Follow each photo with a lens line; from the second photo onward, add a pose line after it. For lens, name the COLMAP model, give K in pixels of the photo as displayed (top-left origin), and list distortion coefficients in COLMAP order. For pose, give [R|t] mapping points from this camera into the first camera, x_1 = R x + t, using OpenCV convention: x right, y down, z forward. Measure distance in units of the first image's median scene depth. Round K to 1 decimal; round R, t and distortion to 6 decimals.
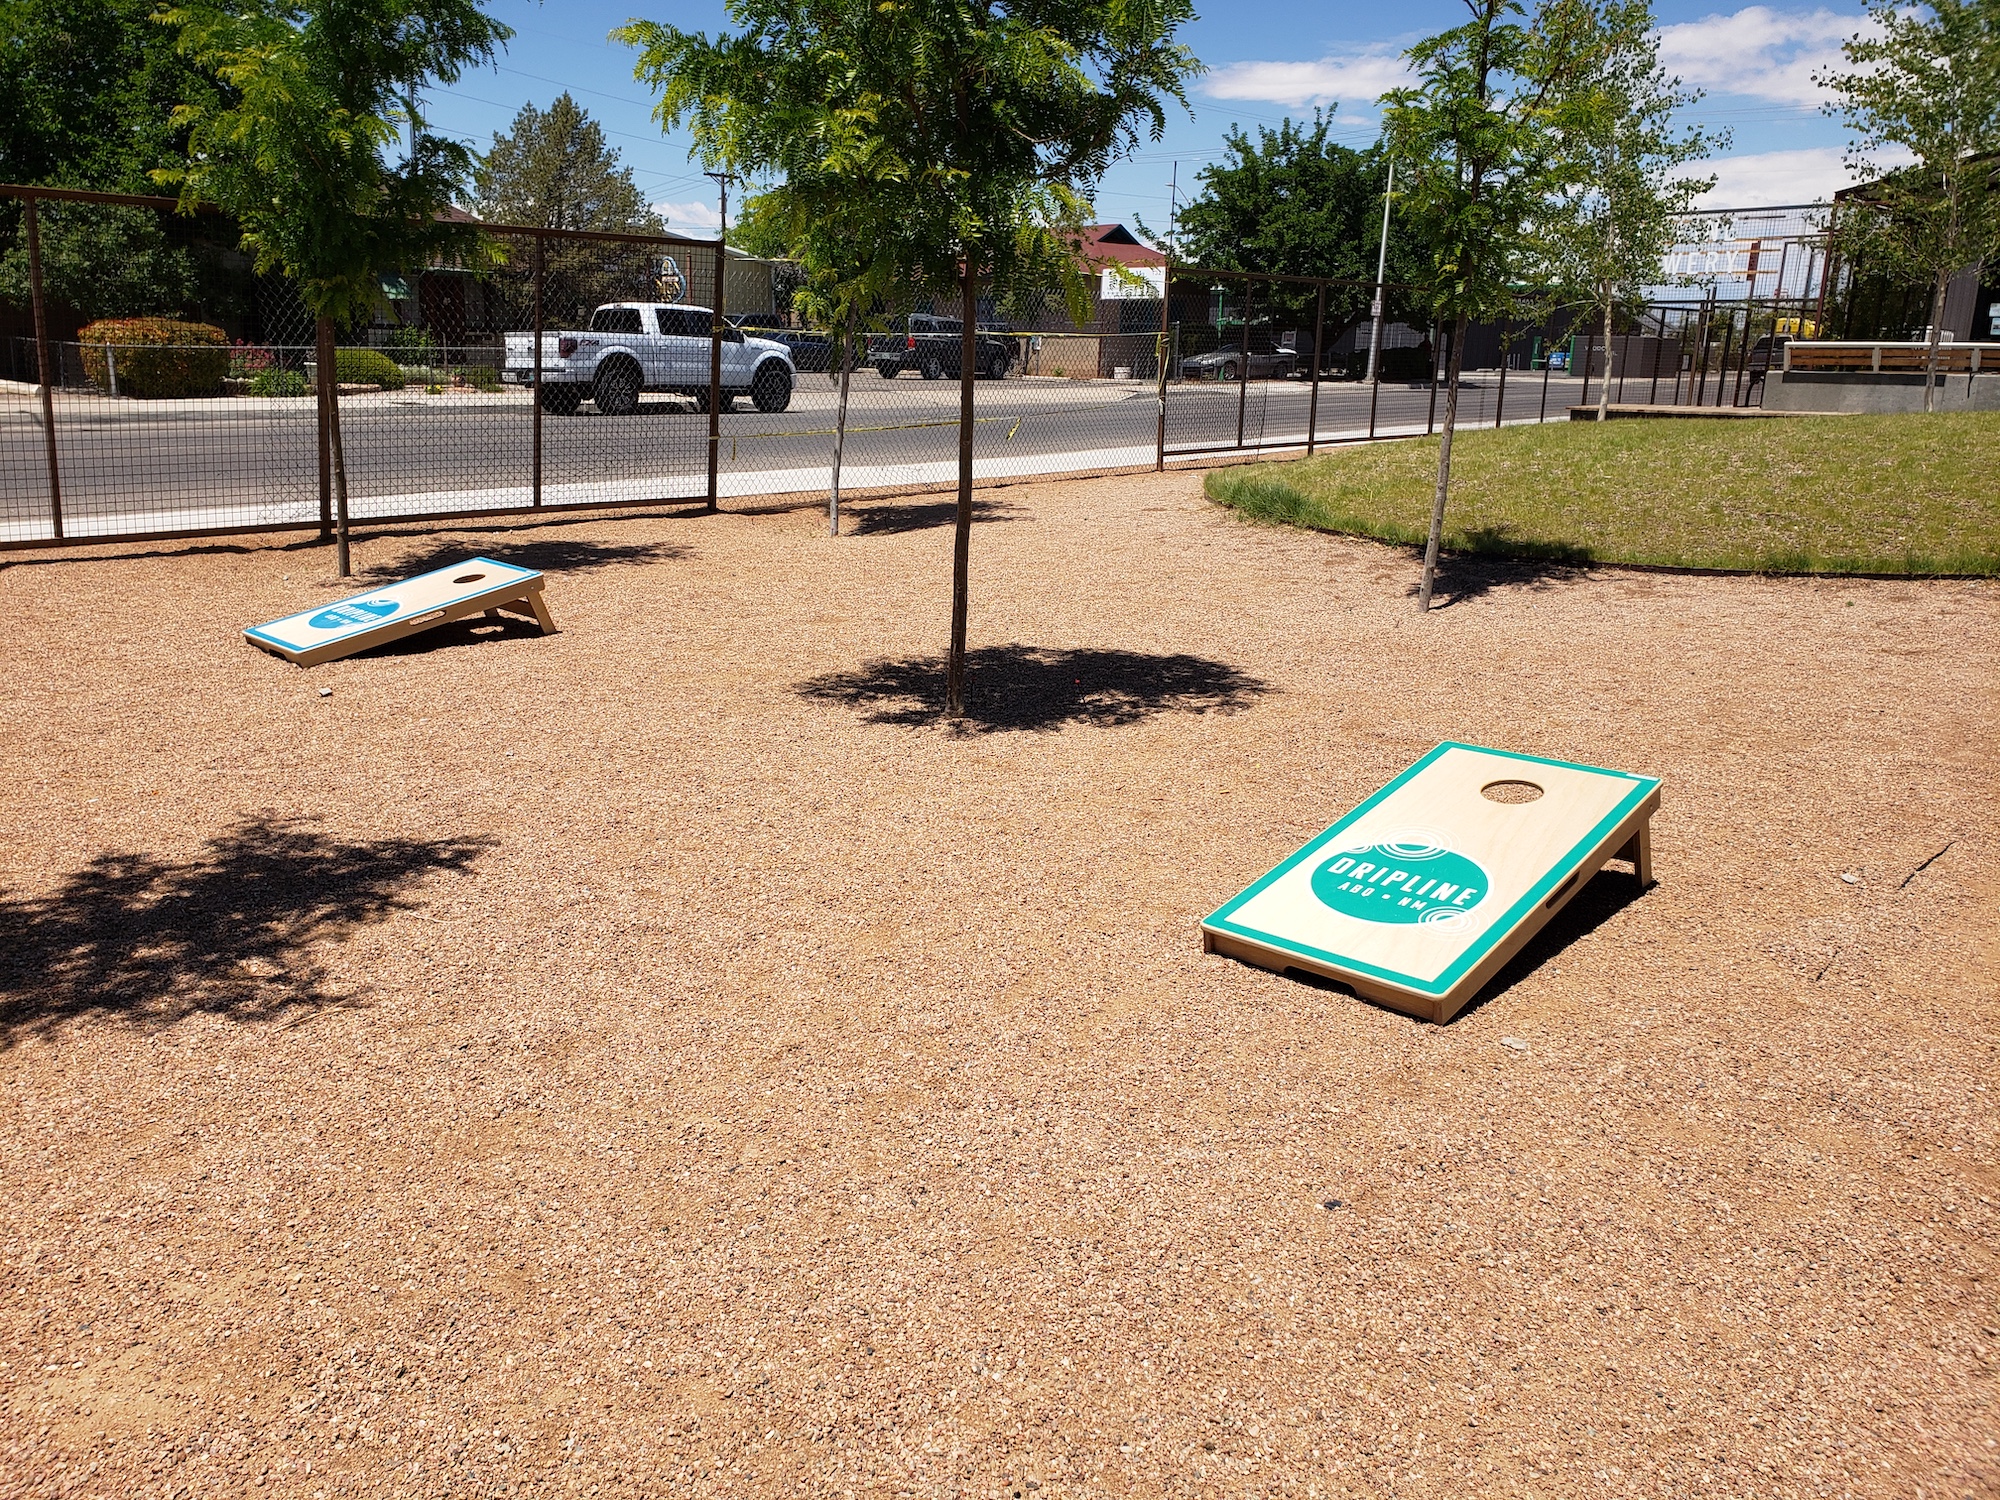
lens RADIAL K [[1504.8, 0, 1000.0], [0, 1504.8, 750.0], [0, 0, 1]] dist [0.084899, -0.127308]
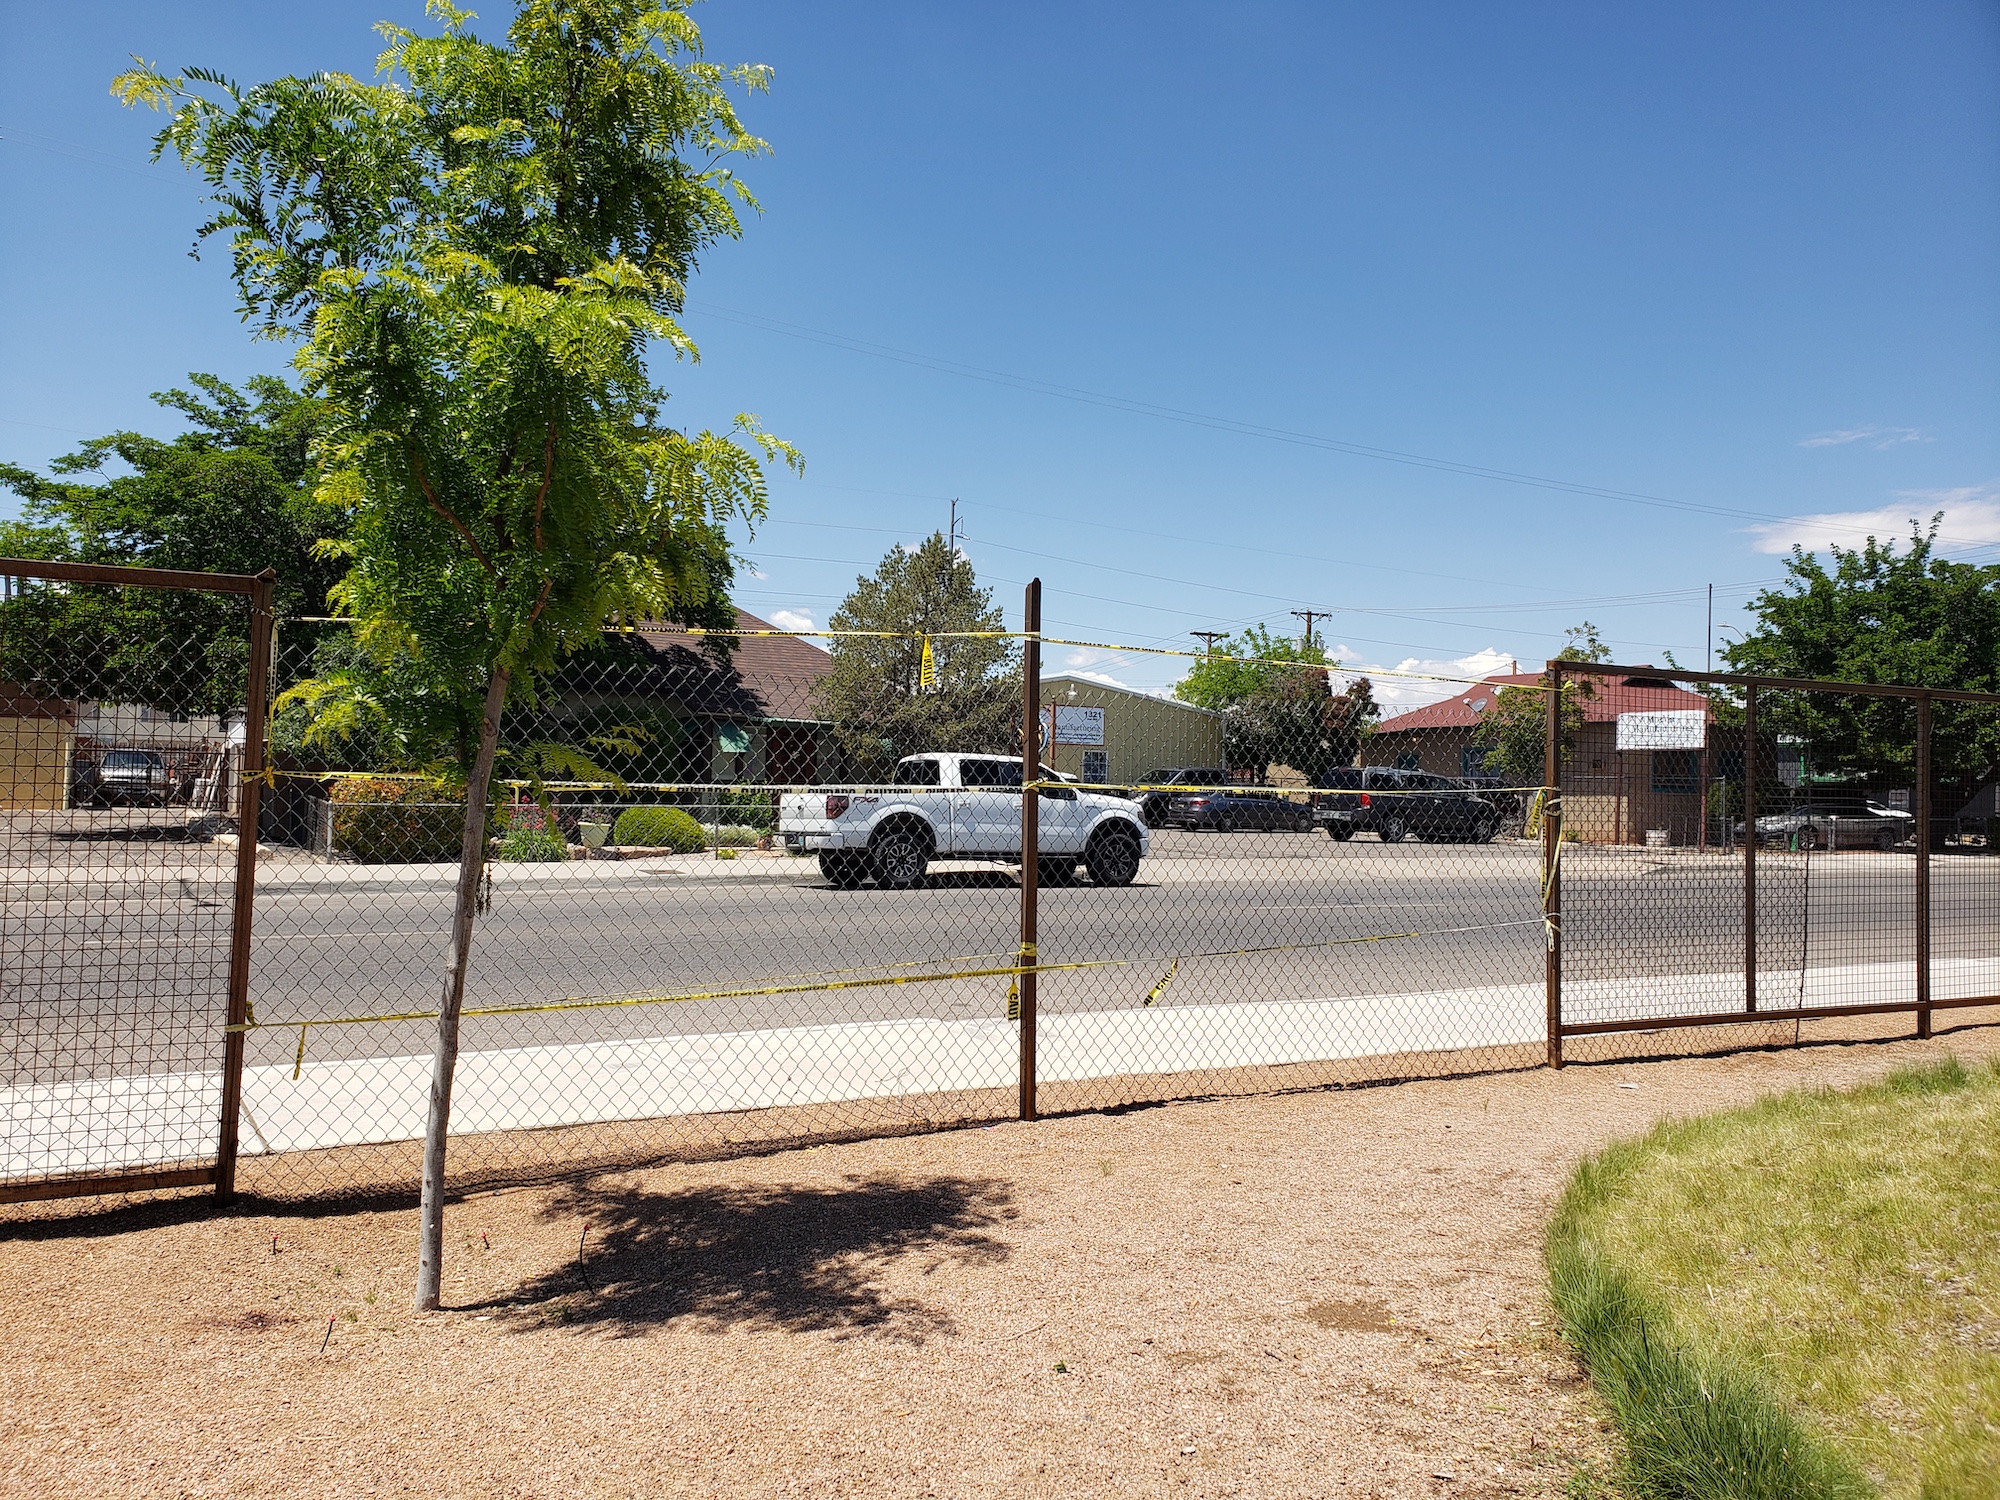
lens RADIAL K [[1555.1, 0, 1000.0], [0, 1555.1, 750.0], [0, 0, 1]] dist [0.054630, -0.007619]
pose [[0.942218, -0.006785, -0.334930, 0.036405], [-0.090810, 0.957188, -0.274853, -0.038608], [0.322456, 0.289387, 0.901264, 0.142986]]
